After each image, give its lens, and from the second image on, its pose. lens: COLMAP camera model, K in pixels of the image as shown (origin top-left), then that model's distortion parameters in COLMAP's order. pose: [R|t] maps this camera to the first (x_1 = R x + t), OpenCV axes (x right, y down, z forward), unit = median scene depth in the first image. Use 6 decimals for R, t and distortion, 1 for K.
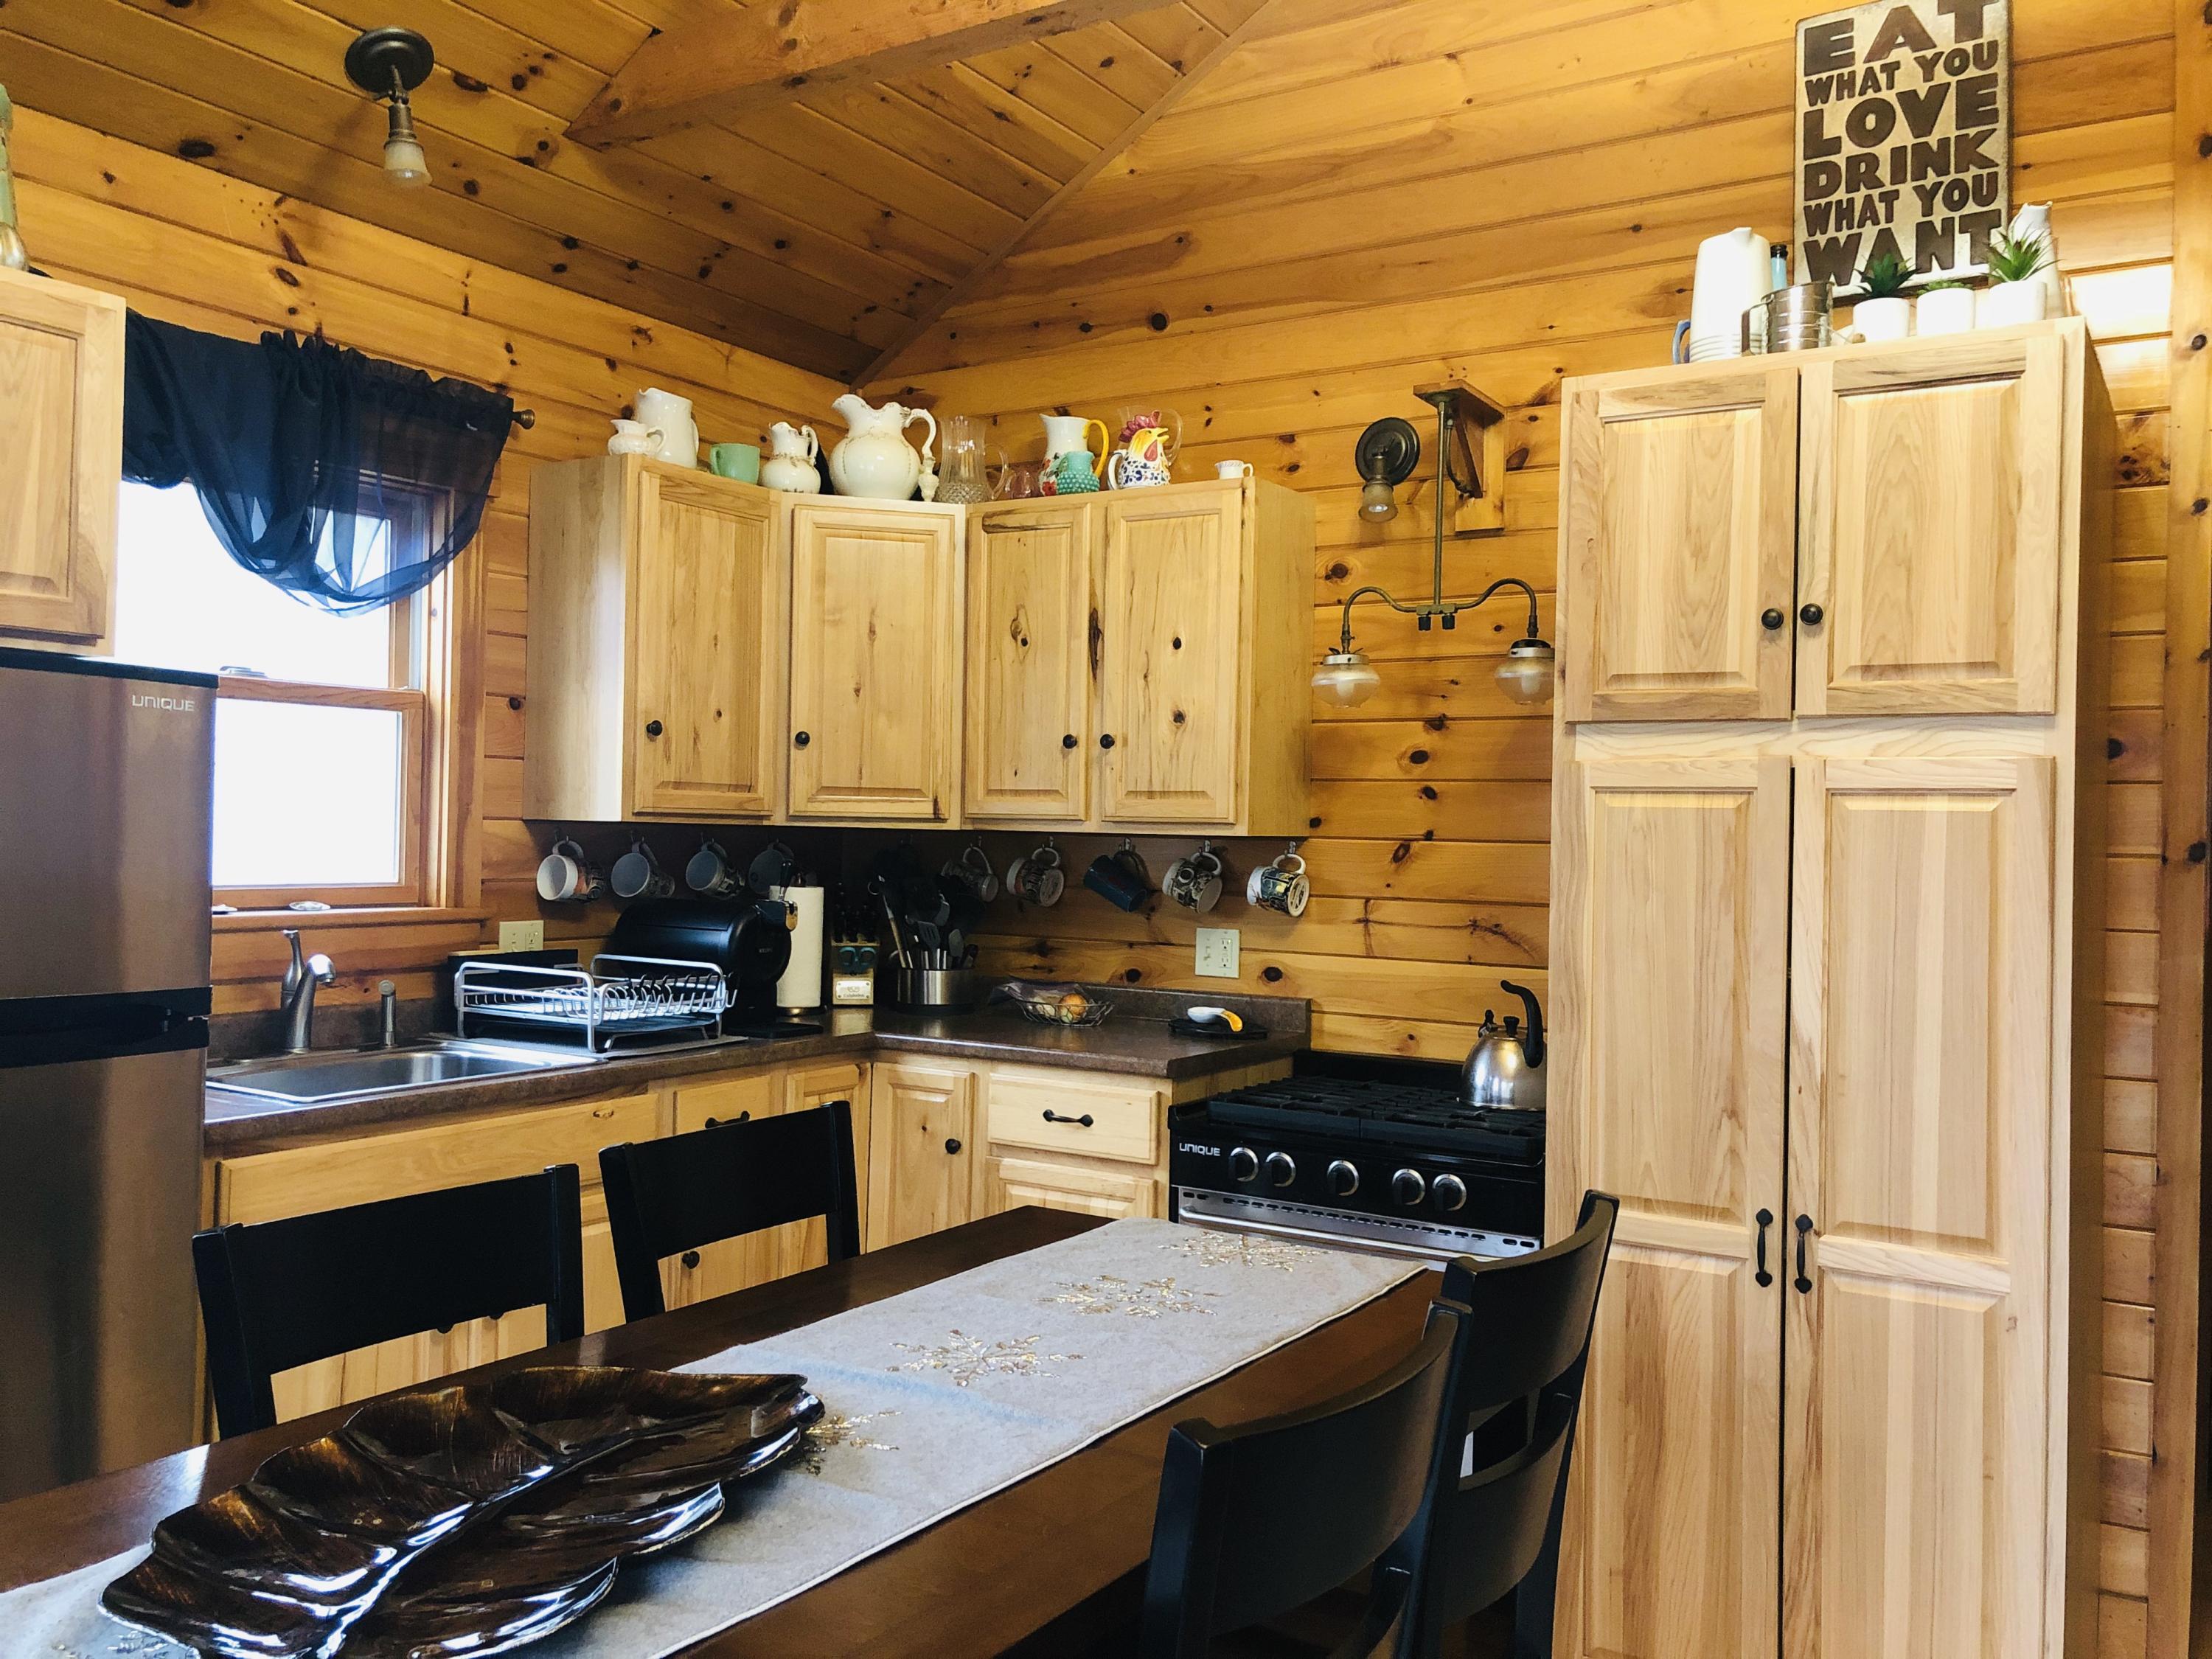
lens RADIAL K [[1823.2, 0, 1112.0], [0, 1823.2, 818.9], [0, 0, 1]] dist [0.032674, -0.038452]
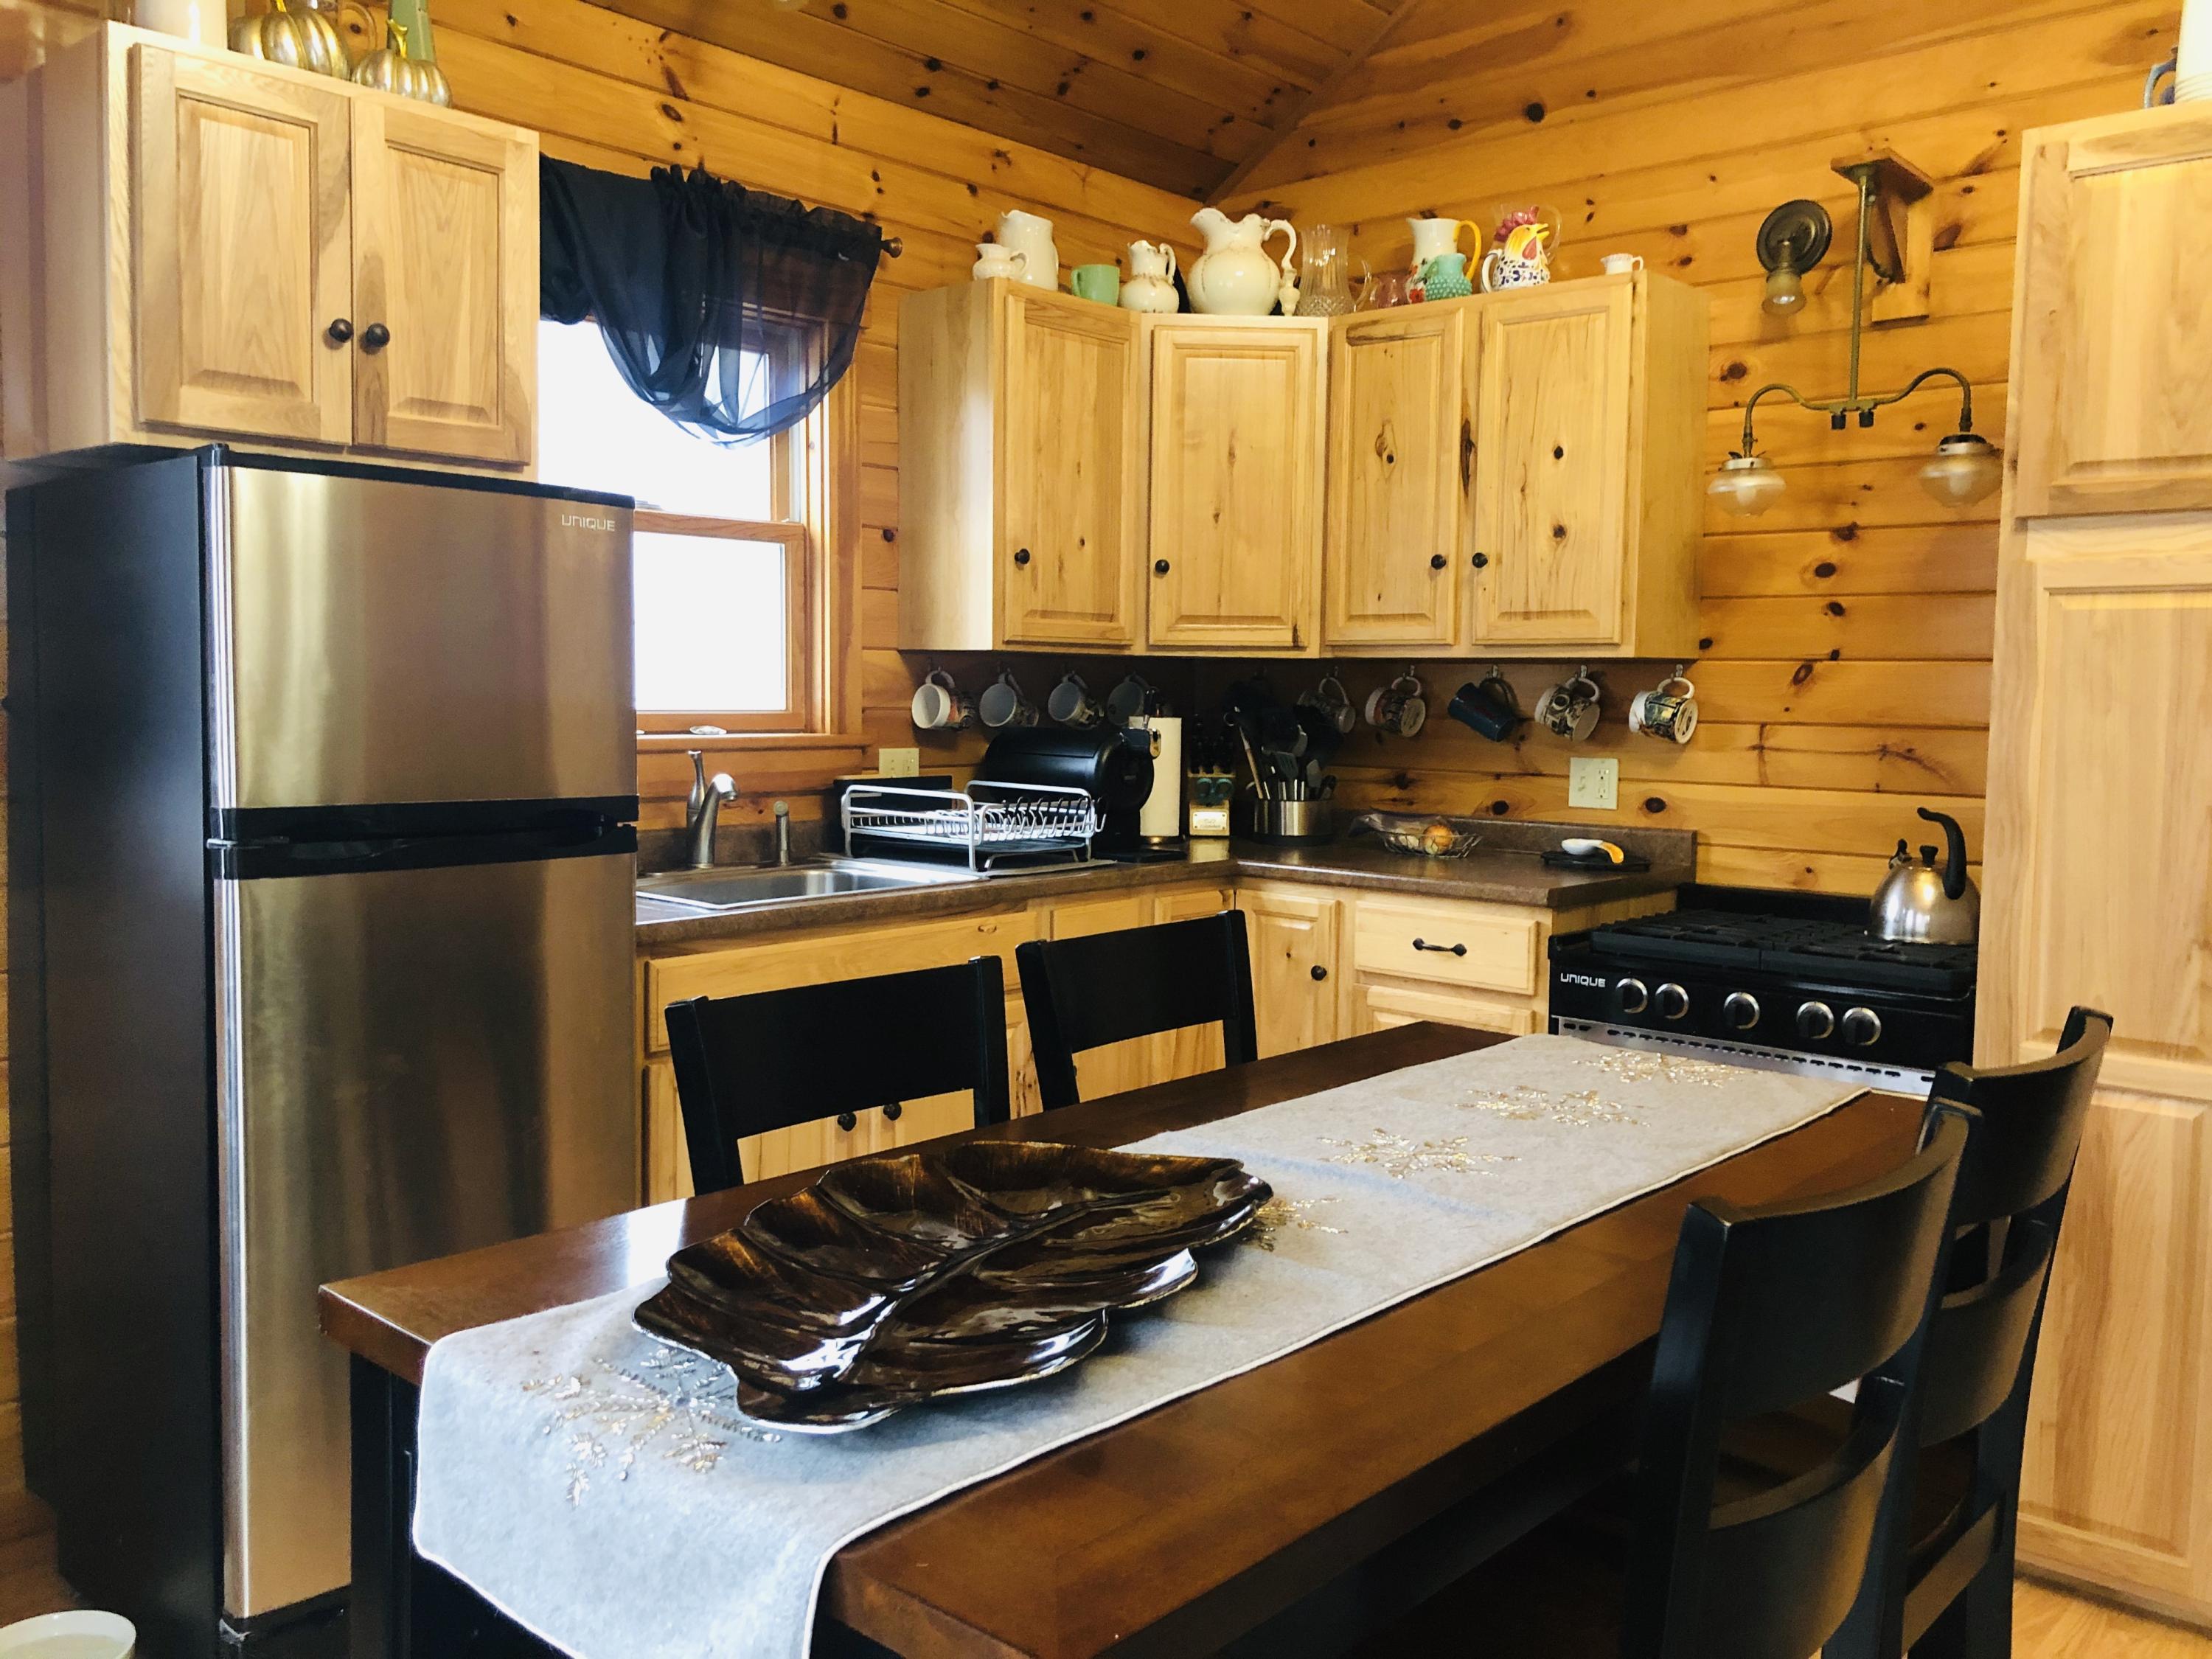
lens RADIAL K [[1823.2, 0, 1097.8], [0, 1823.2, 818.7], [0, 0, 1]] dist [0.032674, -0.038452]
pose [[0.984366, 0.005827, -0.176040, -0.033572], [0.007809, 0.997026, 0.076670, 0.019261], [0.175963, -0.076846, 0.981393, 0.010366]]
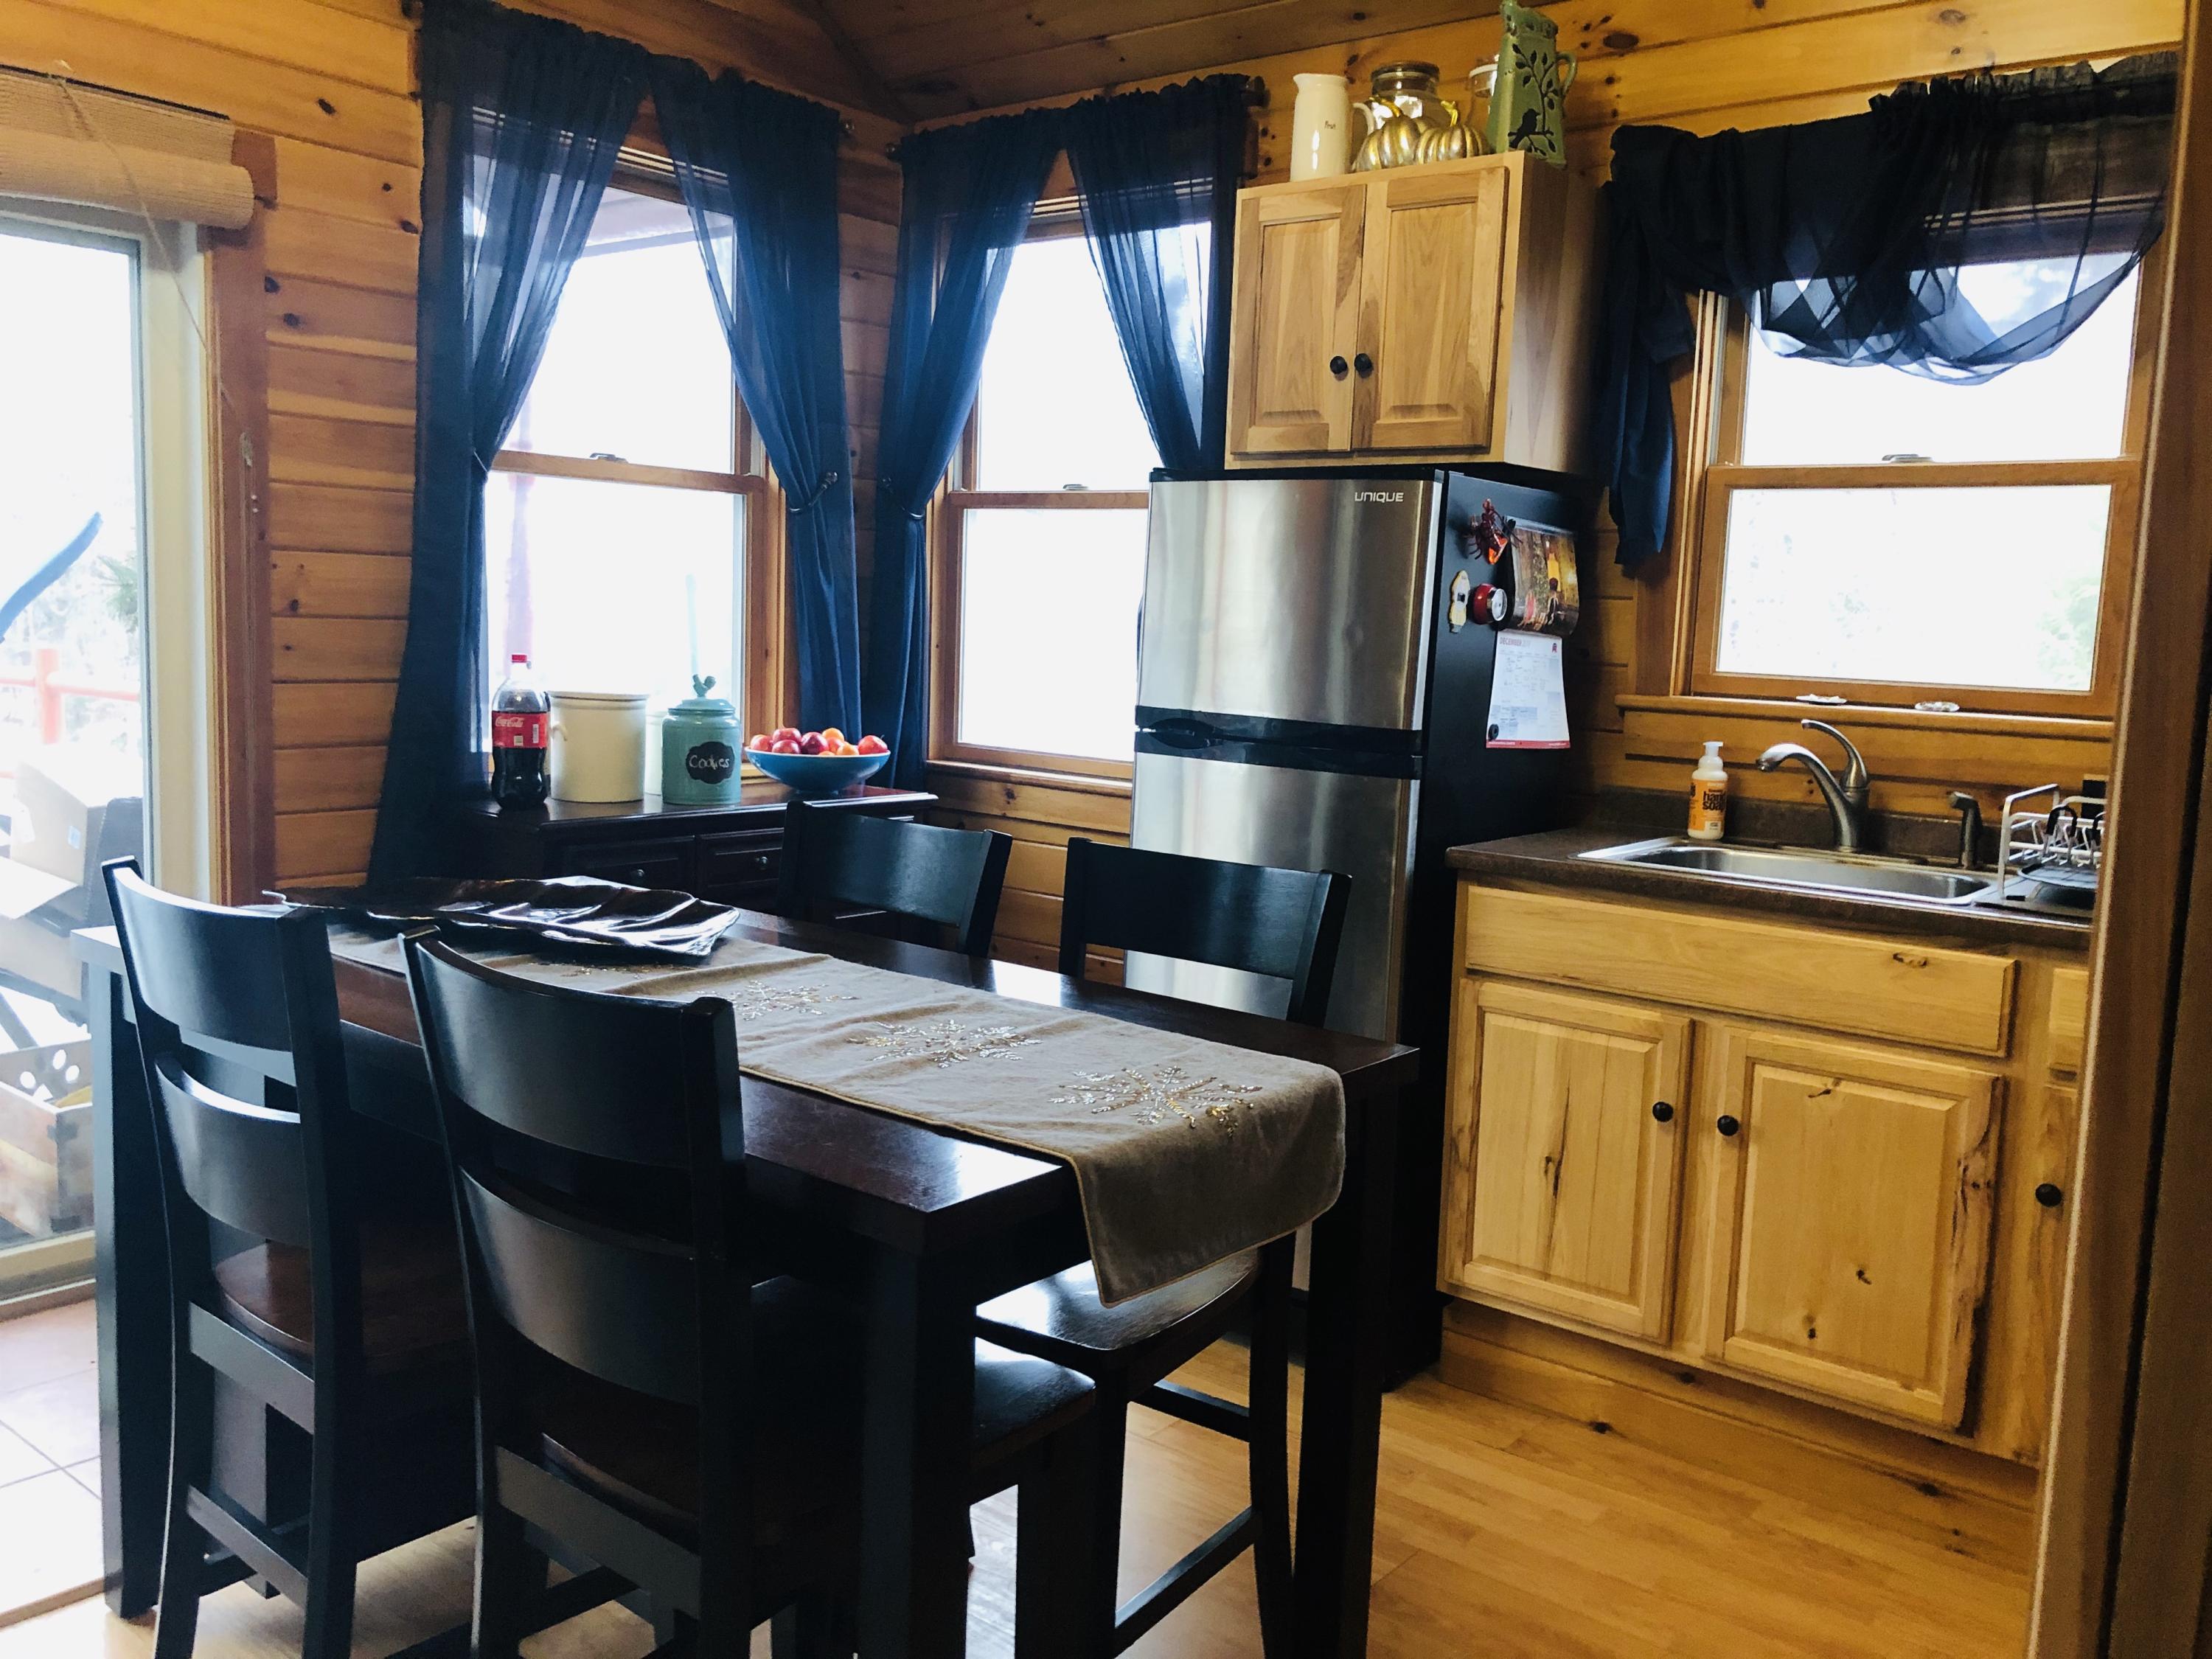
lens RADIAL K [[1823.2, 0, 1111.3], [0, 1823.2, 816.4], [0, 0, 1]] dist [0.032674, -0.038452]
pose [[-0.119854, 0.088481, -0.988841, 0.531038], [-0.036288, 0.994965, 0.093427, 0.031185], [0.992128, 0.047081, -0.116040, 0.688199]]
